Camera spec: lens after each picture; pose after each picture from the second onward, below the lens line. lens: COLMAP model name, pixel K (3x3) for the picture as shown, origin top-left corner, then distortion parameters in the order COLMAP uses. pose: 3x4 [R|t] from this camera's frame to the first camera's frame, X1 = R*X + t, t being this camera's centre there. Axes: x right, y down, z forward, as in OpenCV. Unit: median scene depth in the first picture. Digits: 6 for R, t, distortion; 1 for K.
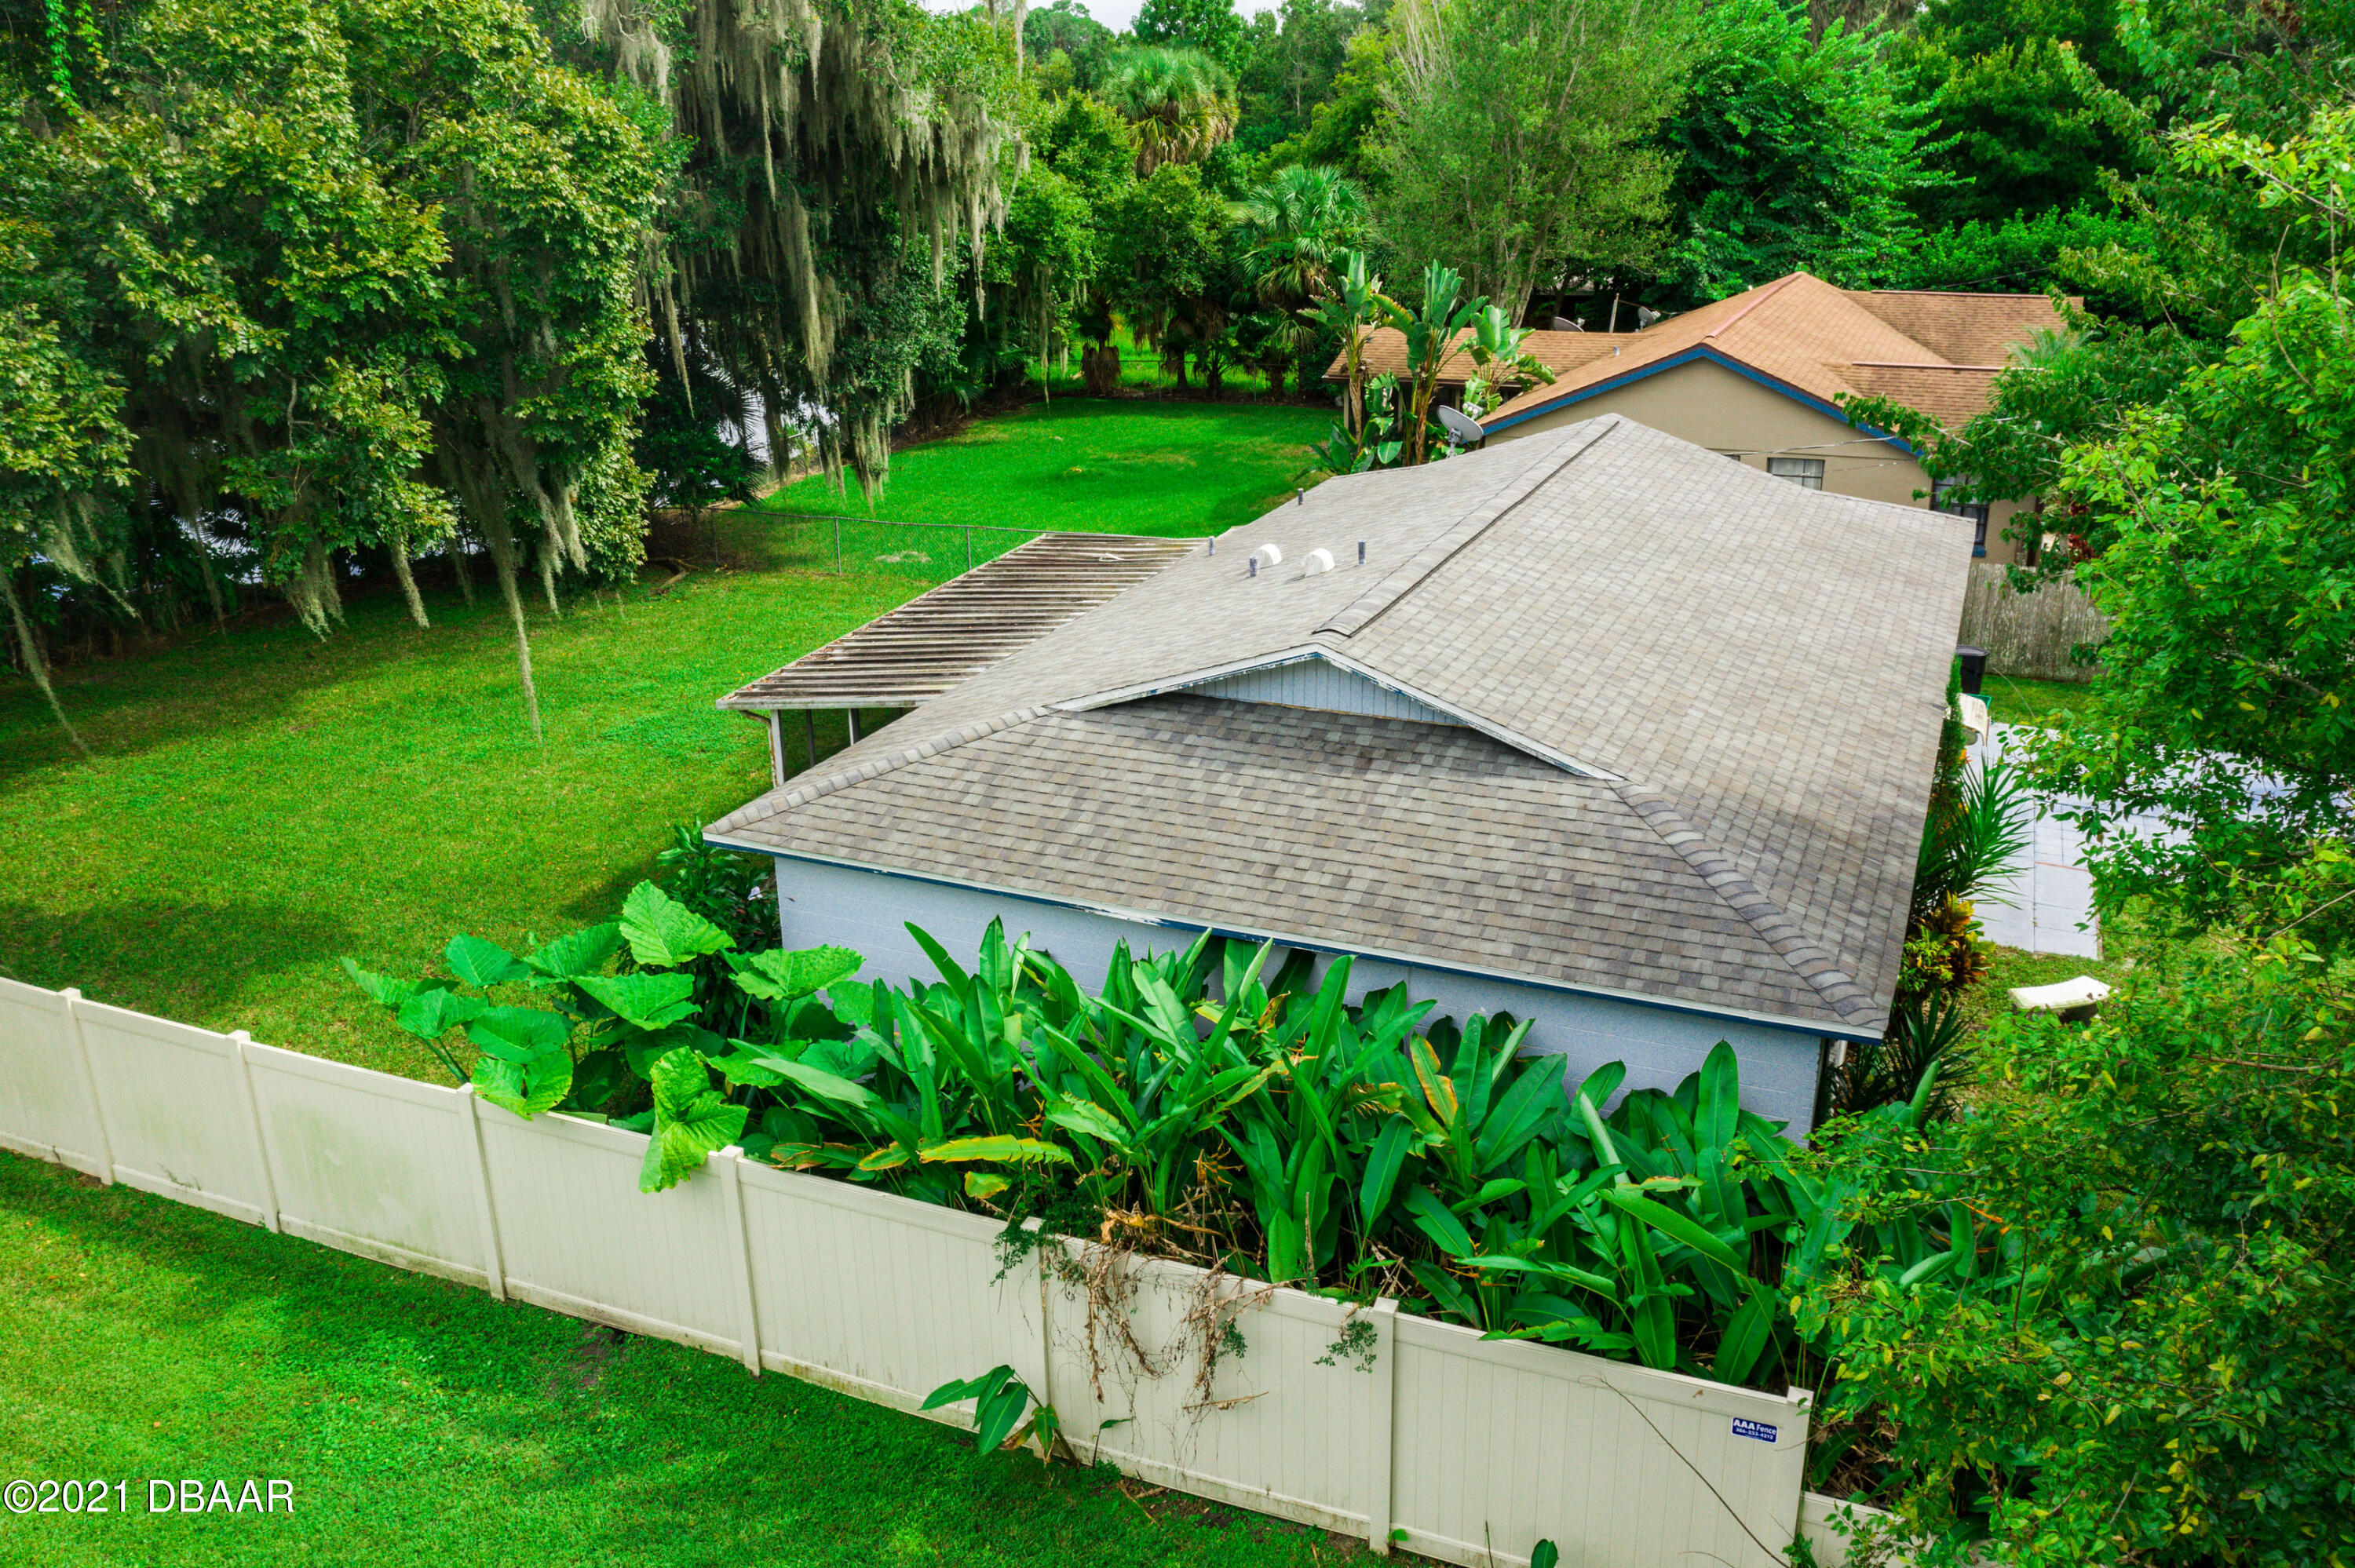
lens RADIAL K [[1854.1, 0, 1177.5], [0, 1854.1, 784.0], [0, 0, 1]] dist [-0.006153, 0.004232]
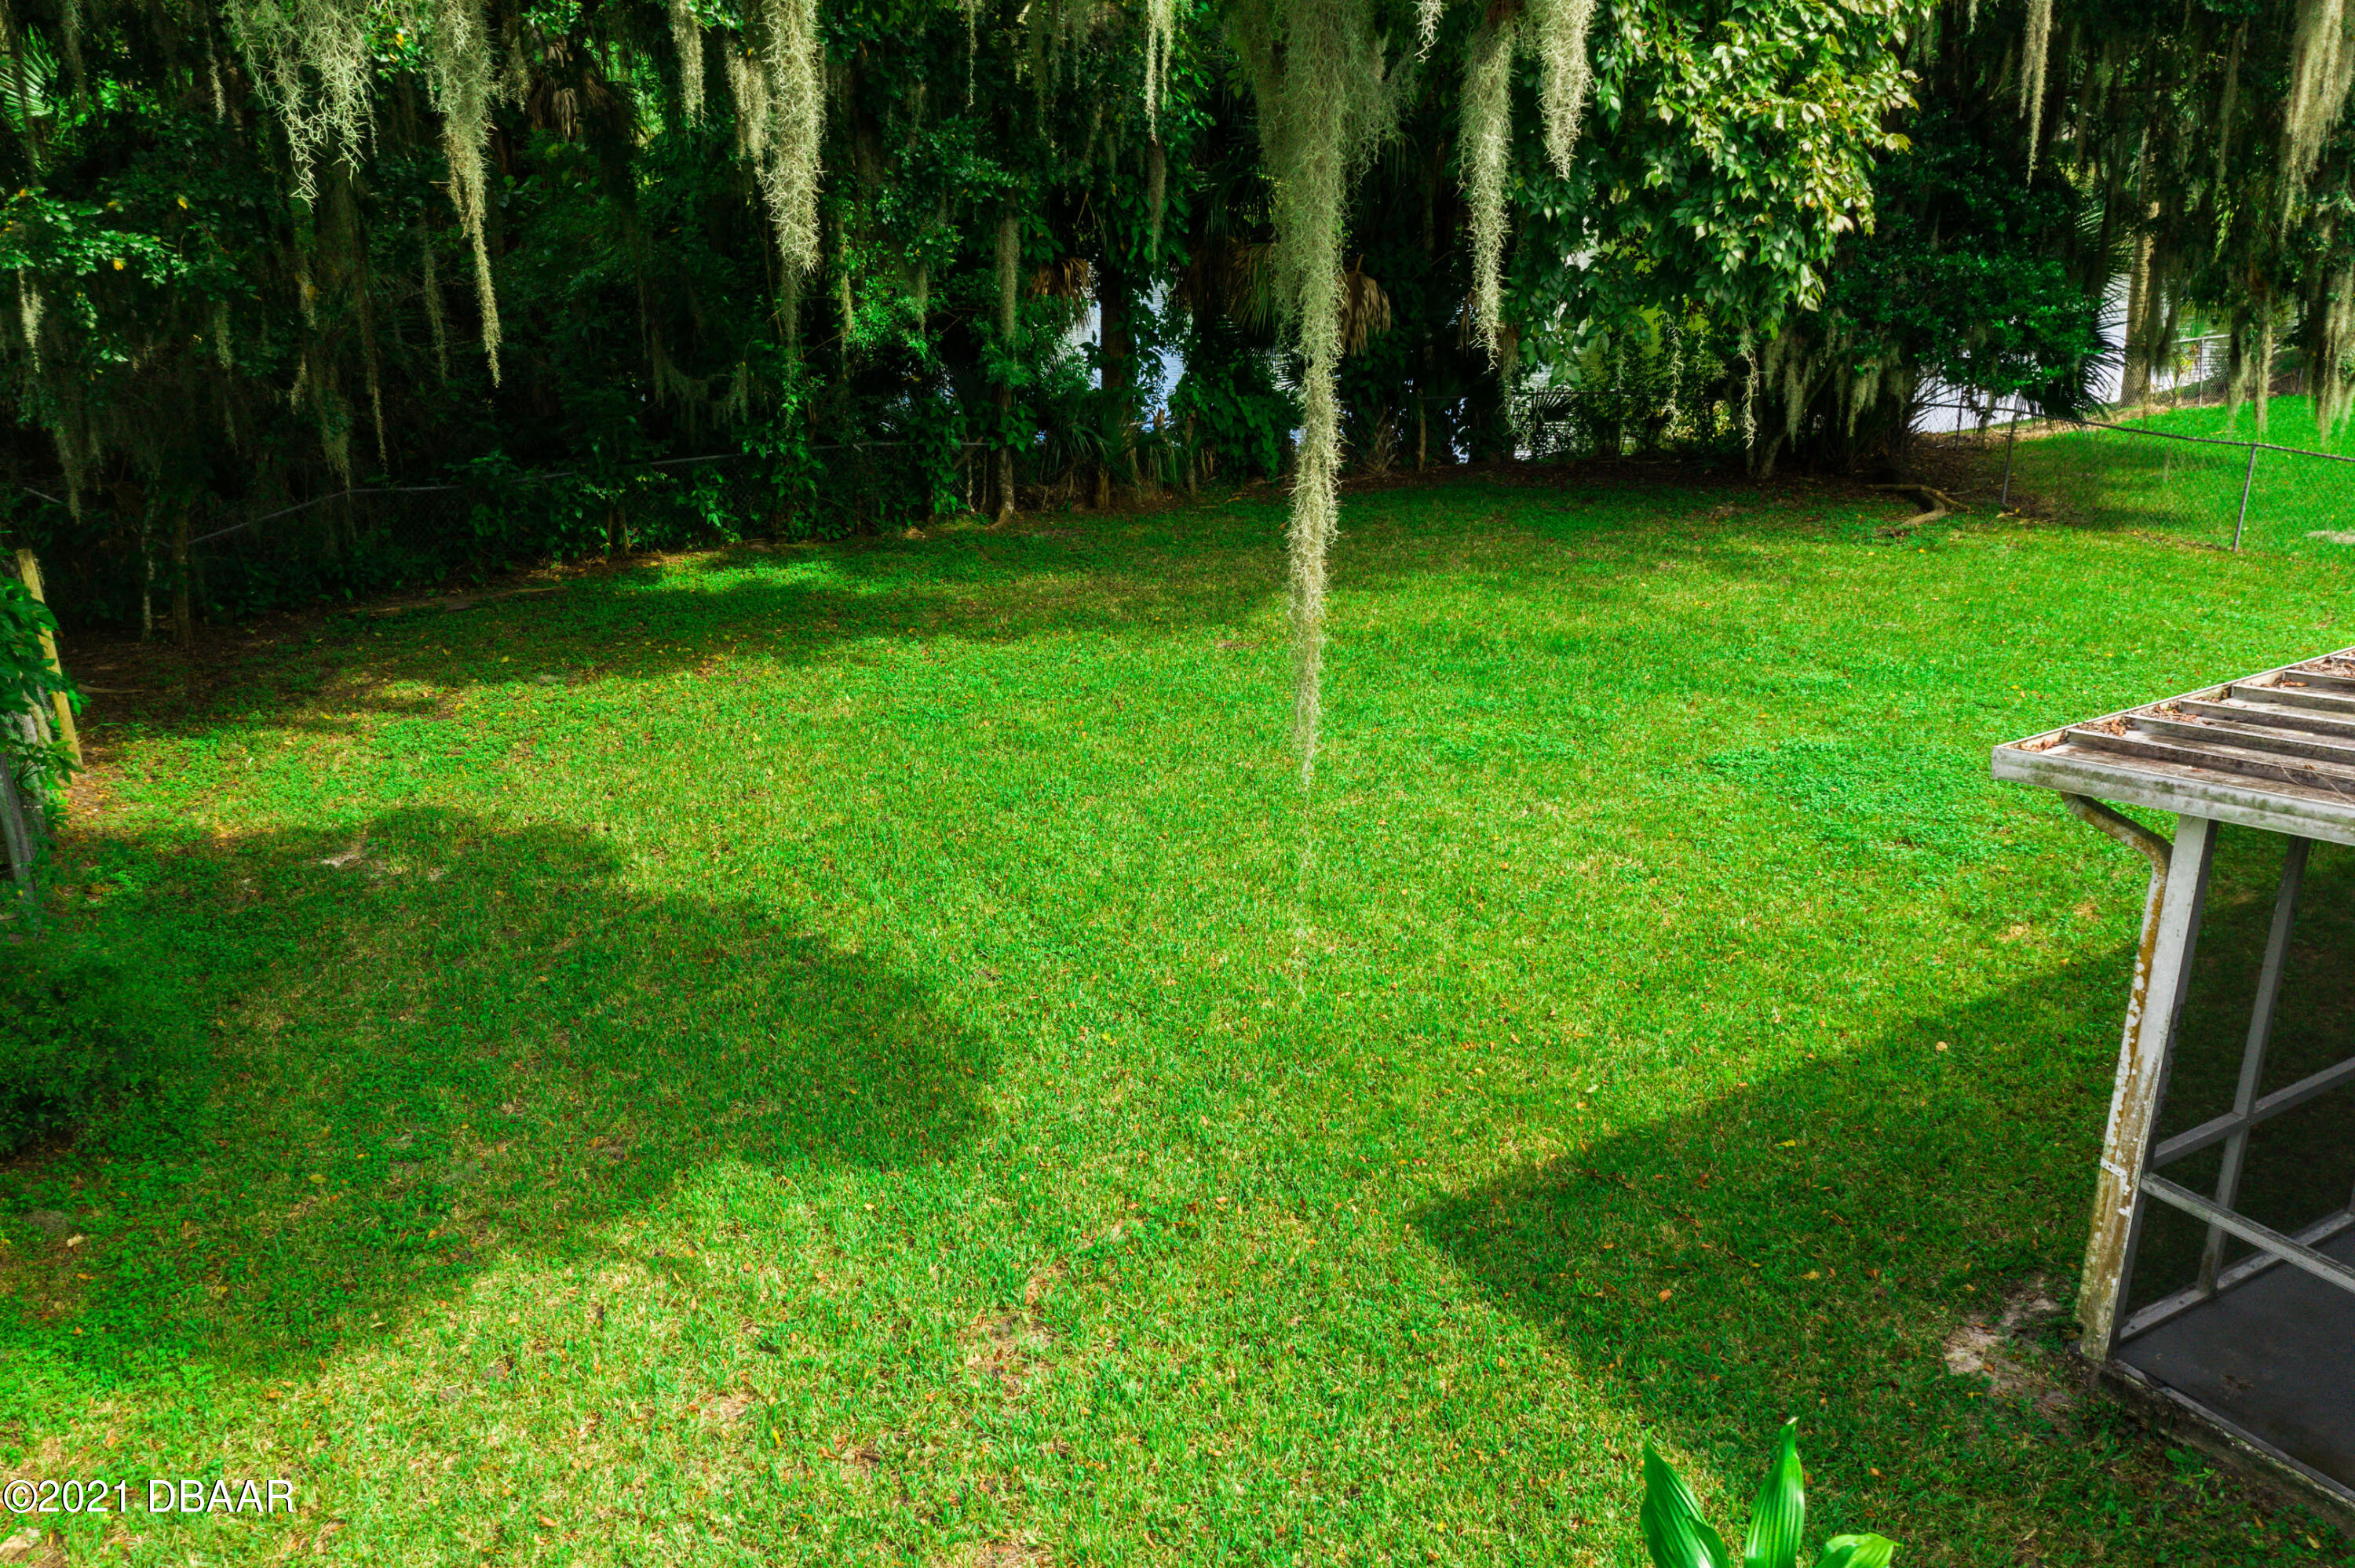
lens RADIAL K [[1854.1, 0, 1177.5], [0, 1854.1, 784.0], [0, 0, 1]] dist [-0.006153, 0.004232]
pose [[0.791600, 0.208950, -0.574203, -0.169782], [-0.208729, 0.975656, 0.067283, -0.029741], [0.574284, 0.066591, 0.815943, 0.640437]]
